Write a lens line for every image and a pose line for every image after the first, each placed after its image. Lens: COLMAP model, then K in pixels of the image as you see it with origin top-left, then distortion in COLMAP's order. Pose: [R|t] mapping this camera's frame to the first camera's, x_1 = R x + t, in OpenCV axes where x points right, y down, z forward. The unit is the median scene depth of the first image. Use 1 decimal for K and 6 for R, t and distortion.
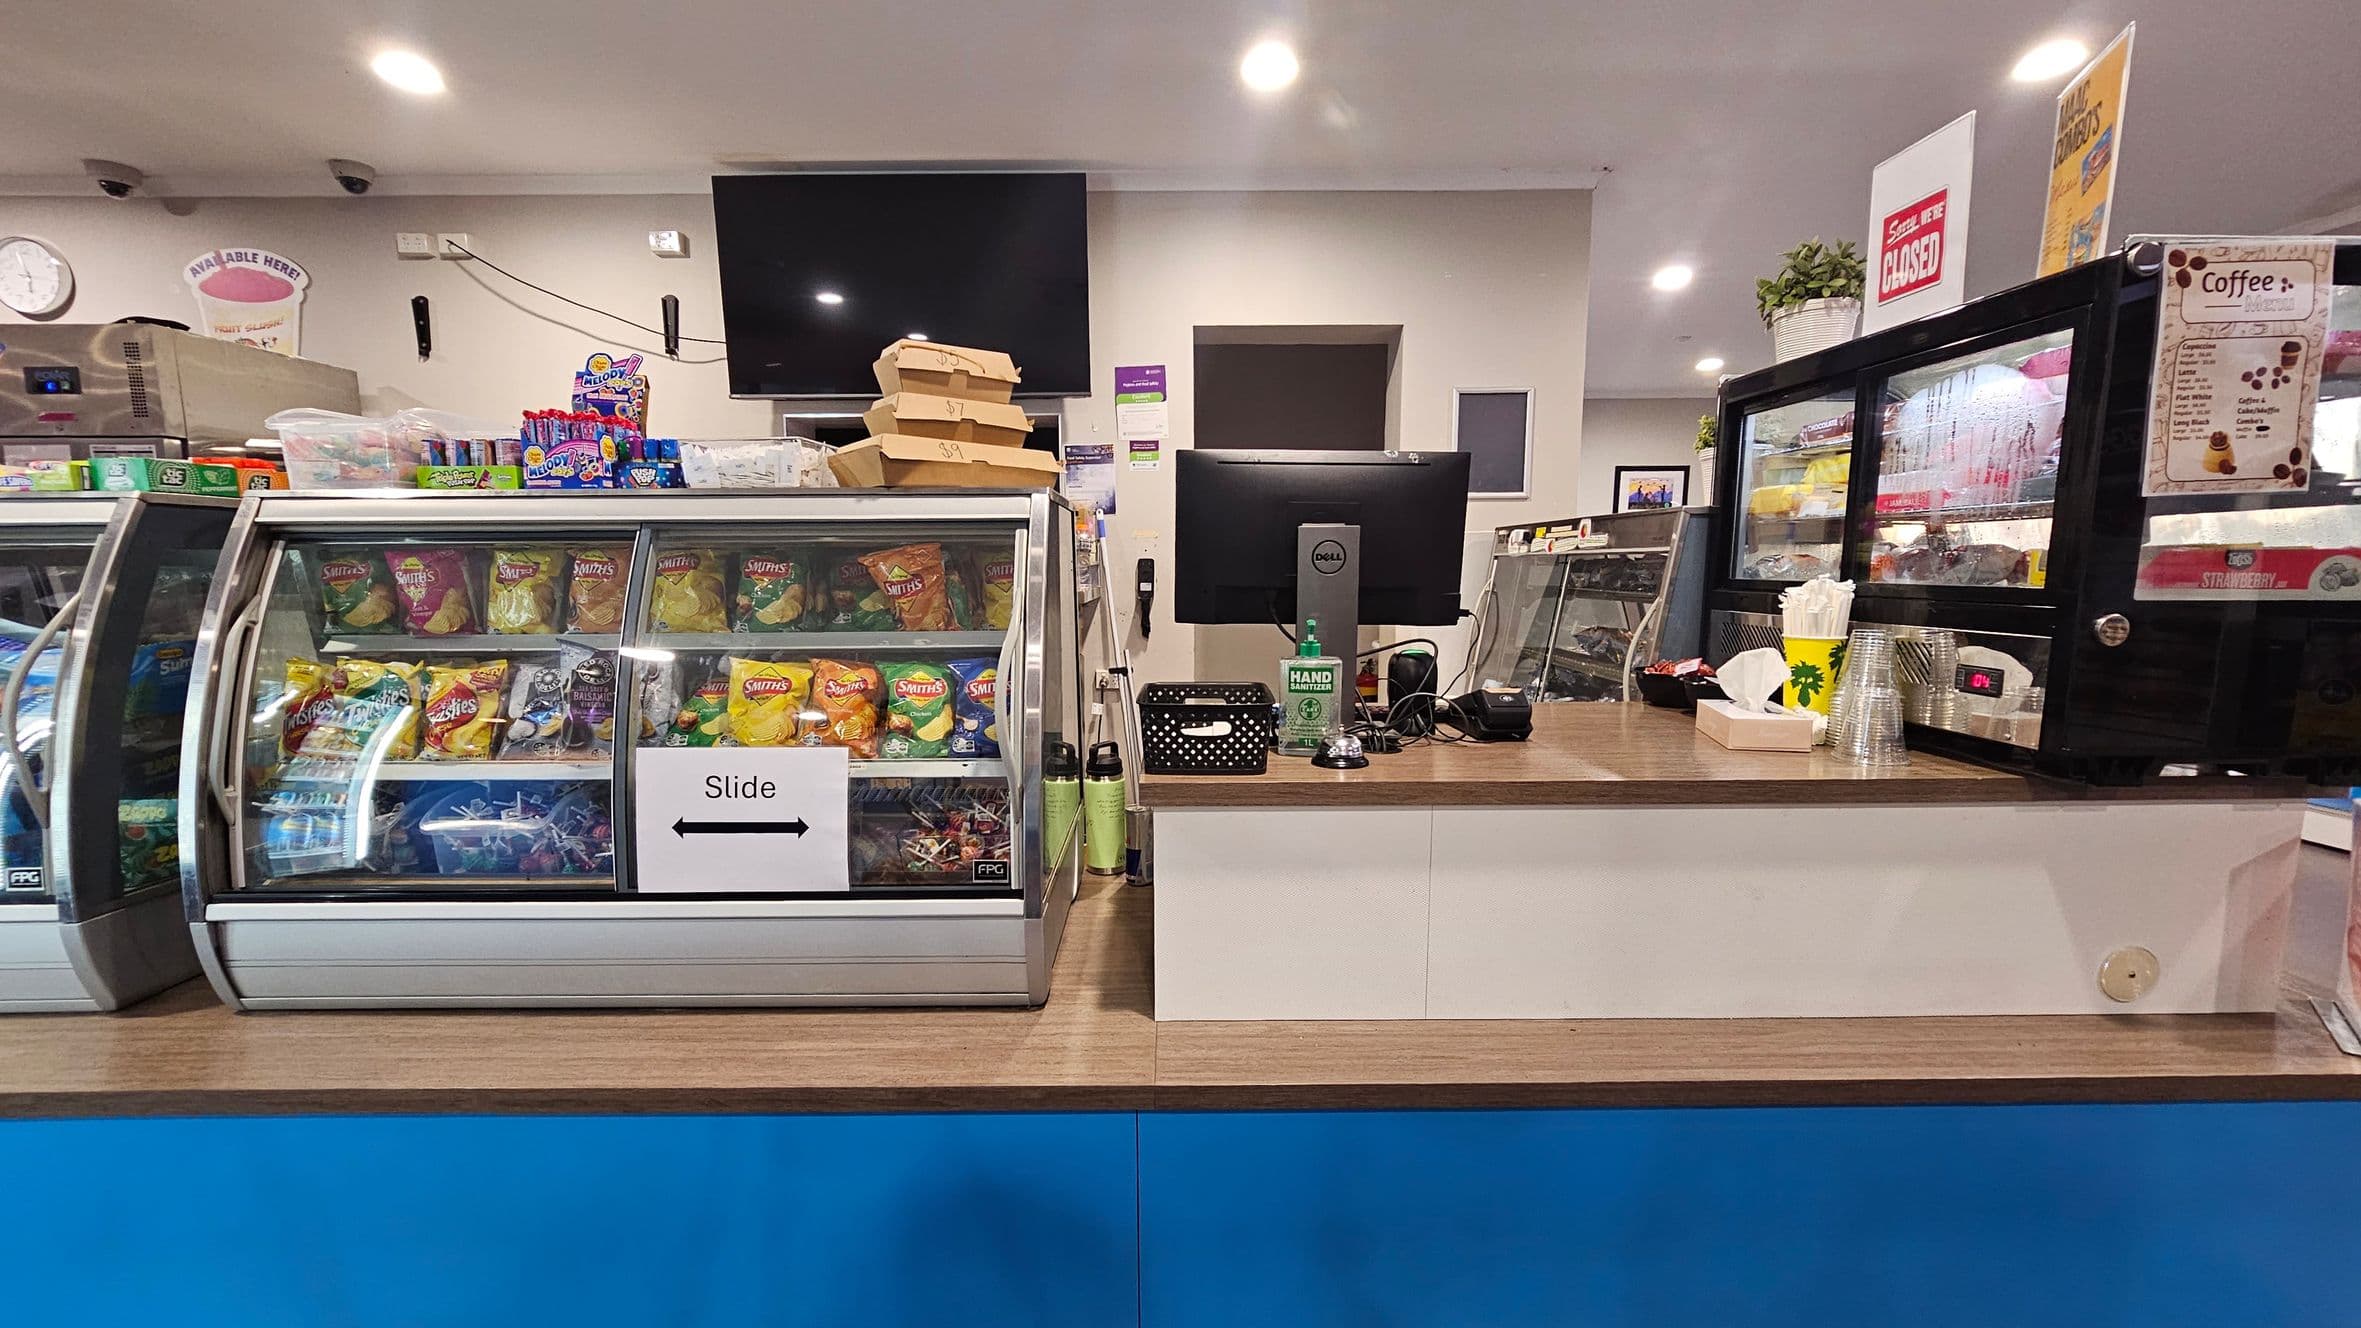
lens RADIAL K [[970.4, 0, 1157.8], [0, 970.4, 689.6], [0, 0, 1]] dist [-0.005242, 0.001535]
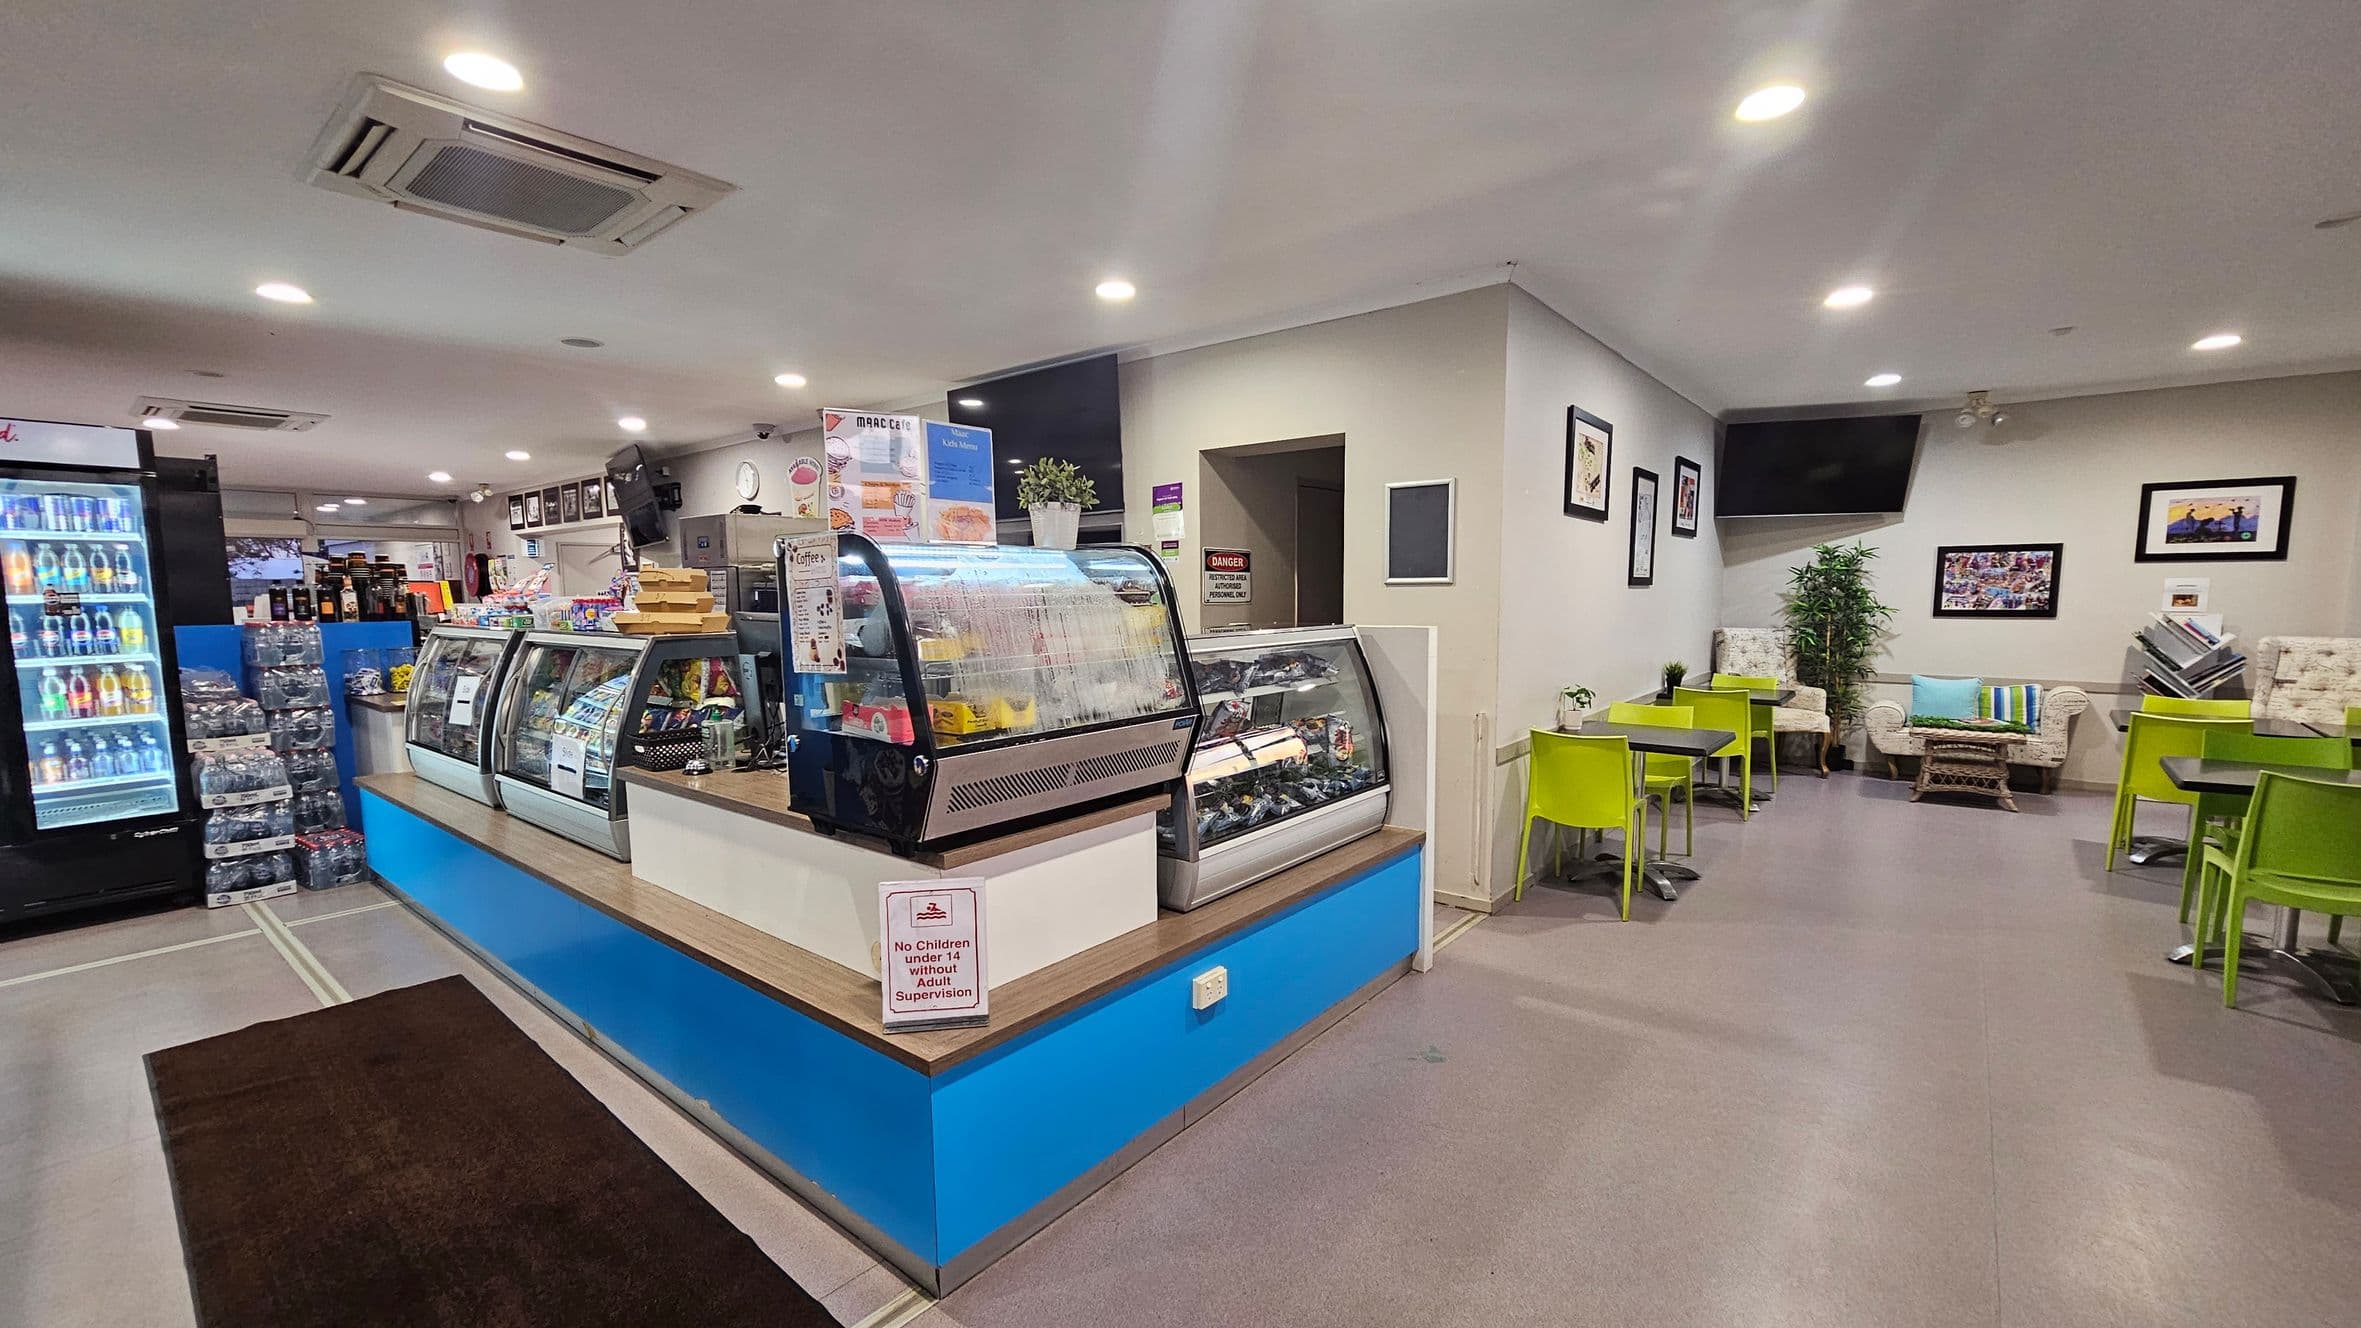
lens RADIAL K [[970.4, 0, 1177.0], [0, 970.4, 694.2], [0, 0, 1]] dist [-0.005242, 0.001535]
pose [[0.769801, 0.066755, -0.634784, 0.840087], [-0.074712, 0.997103, 0.014254, -0.072826], [0.633897, 0.036453, 0.772558, 0.012567]]
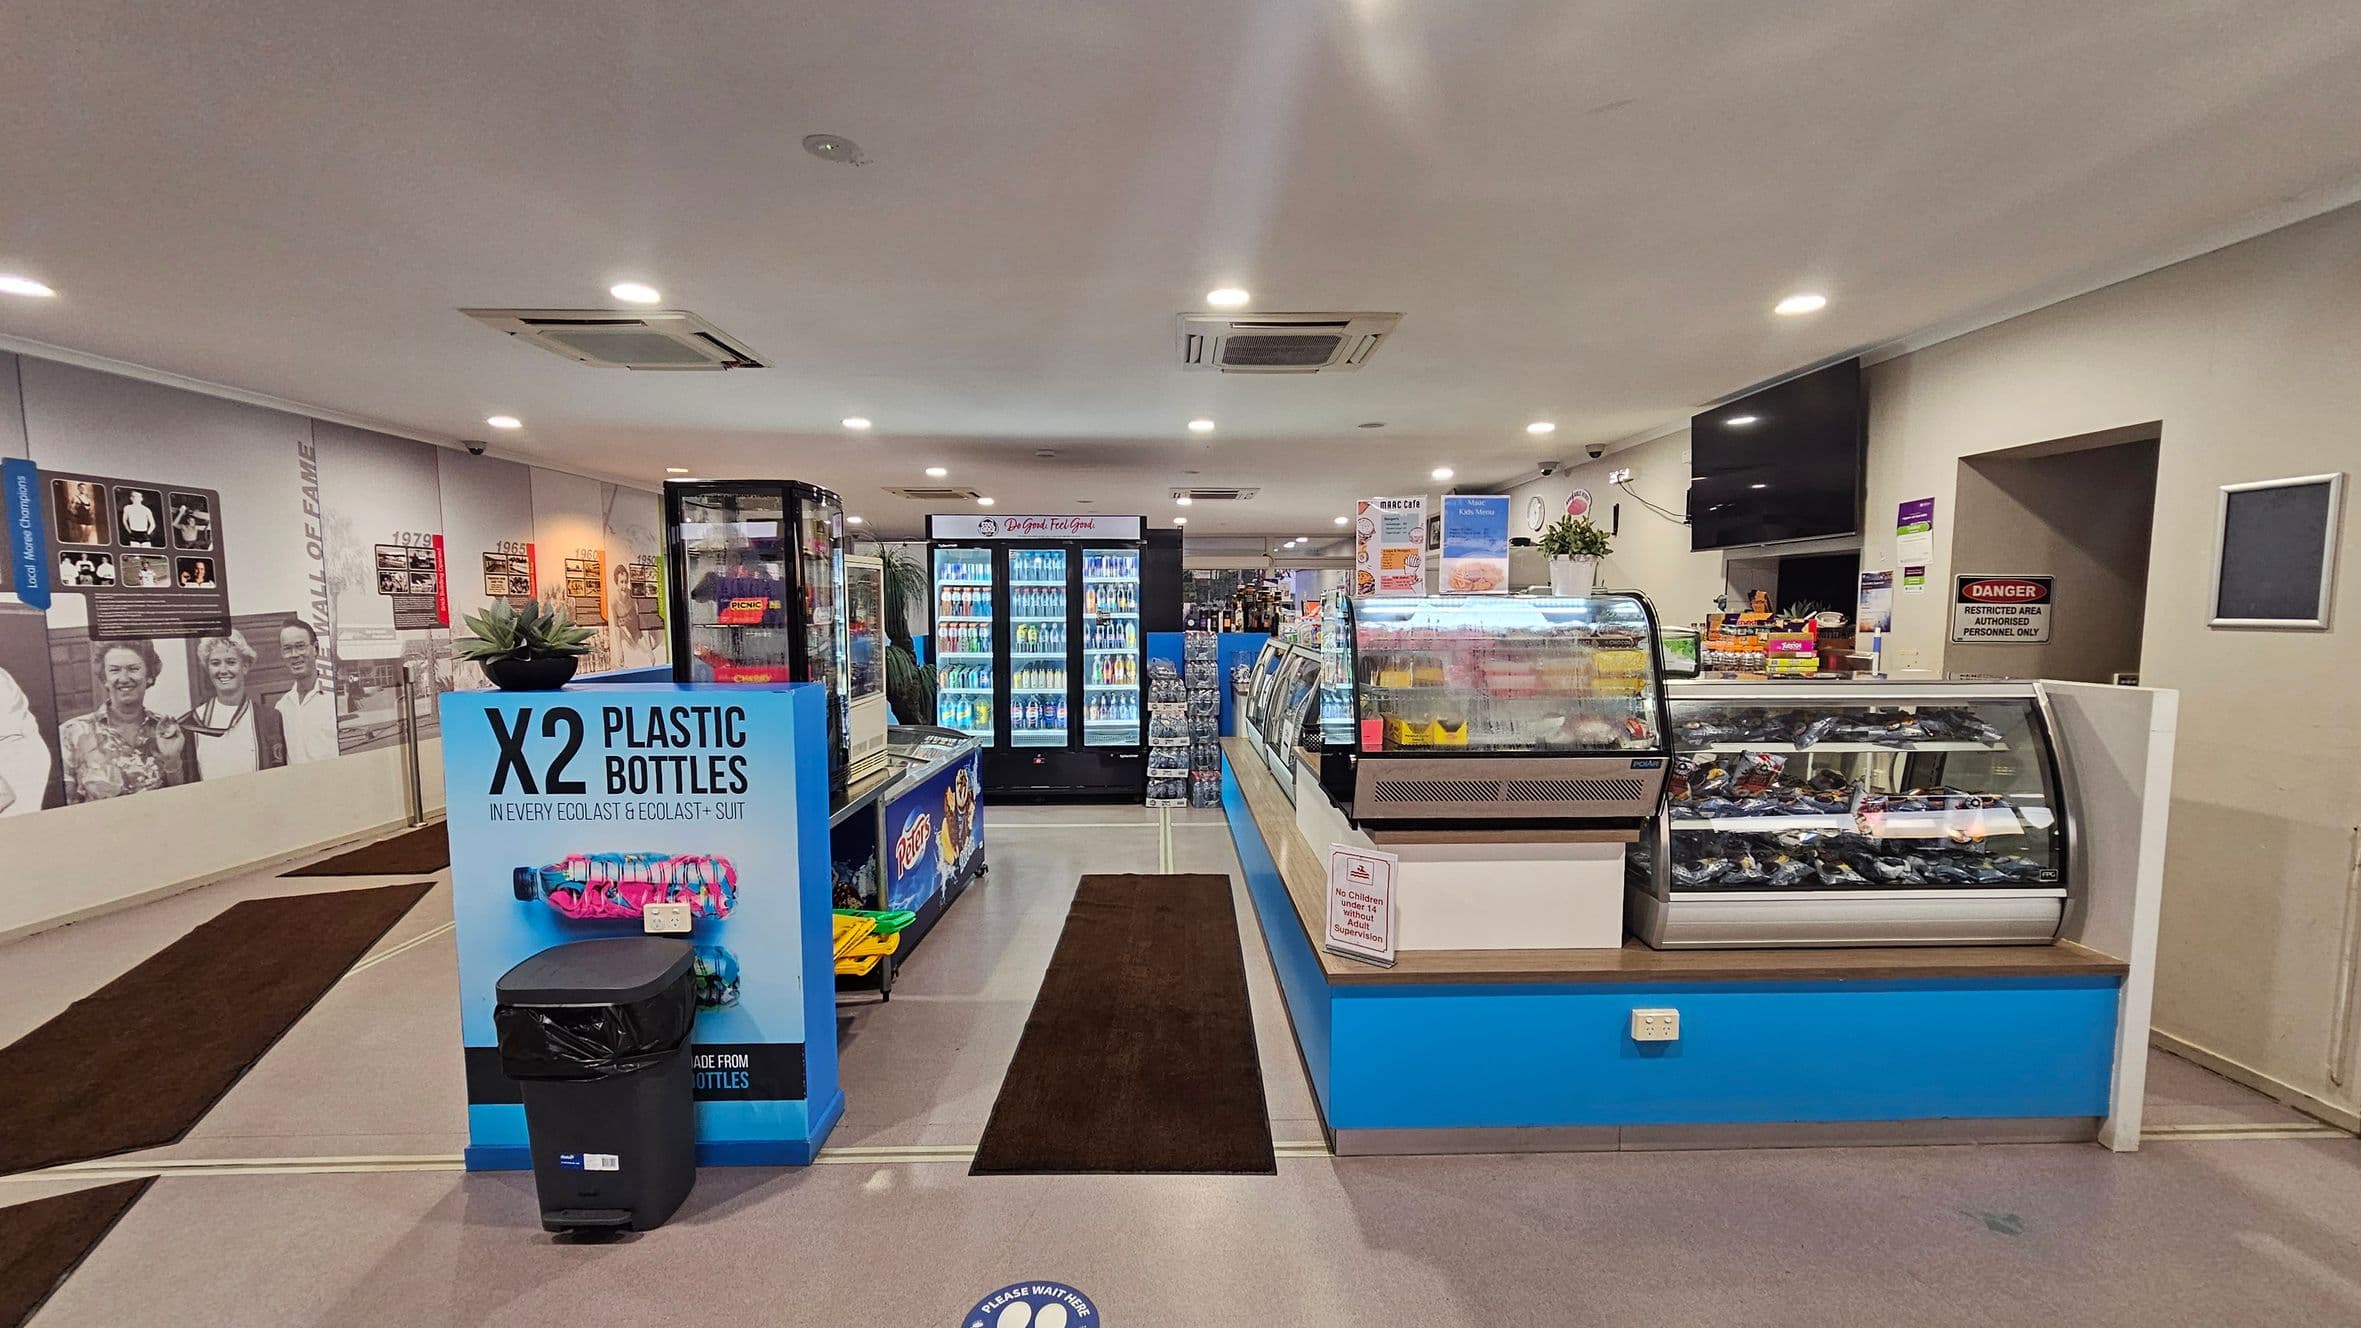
lens RADIAL K [[970.4, 0, 1182.3], [0, 970.4, 695.7], [0, 0, 1]] dist [-0.005242, 0.001535]
pose [[0.016977, 0.096824, -0.995157, 1.090512], [-0.125211, 0.987671, 0.093960, -0.113417], [0.991985, 0.123010, 0.028891, 0.166314]]
